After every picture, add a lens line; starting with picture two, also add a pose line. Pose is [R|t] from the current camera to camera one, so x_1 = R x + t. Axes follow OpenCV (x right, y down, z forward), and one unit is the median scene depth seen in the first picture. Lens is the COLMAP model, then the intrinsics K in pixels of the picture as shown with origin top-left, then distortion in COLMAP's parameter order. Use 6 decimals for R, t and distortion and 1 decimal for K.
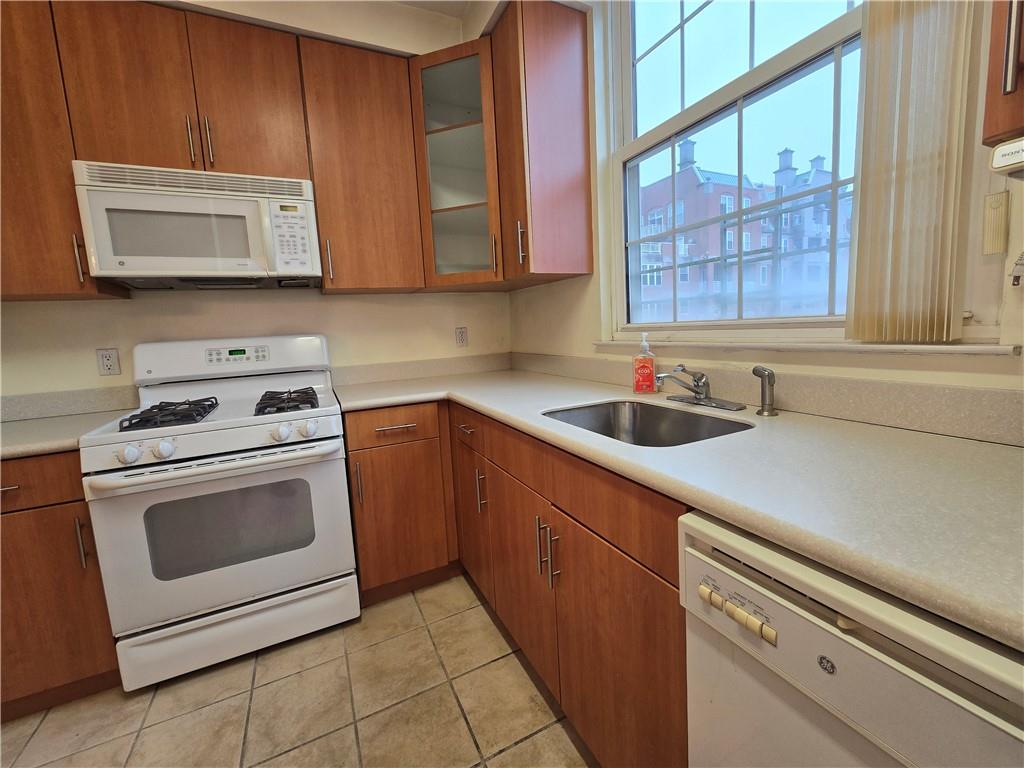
lens RADIAL K [[416.6, 0, 503.6], [0, 416.6, 376.1], [0, 0, 1]] dist [-0.003608, -0.000050]
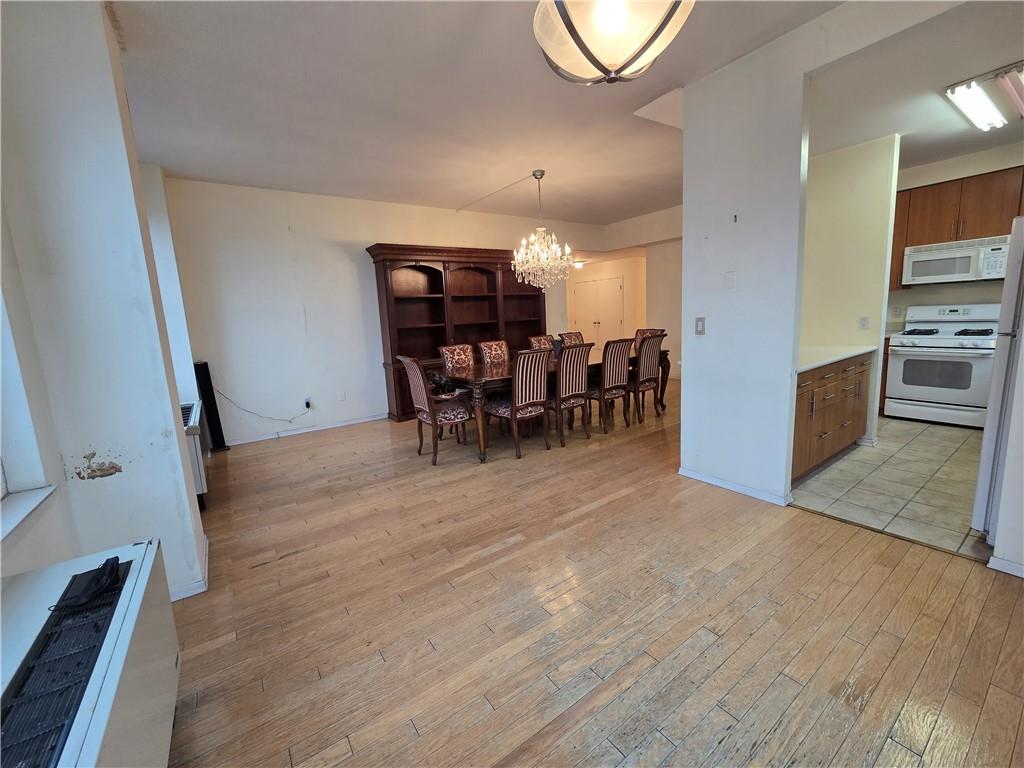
lens RADIAL K [[416.6, 0, 510.9], [0, 416.6, 374.3], [0, 0, 1]] dist [-0.003608, -0.000050]
pose [[0.175338, 0.192592, -0.965487, 1.470144], [-0.072403, 0.980546, 0.182448, 0.053858], [0.981842, 0.037914, 0.185871, -2.204705]]
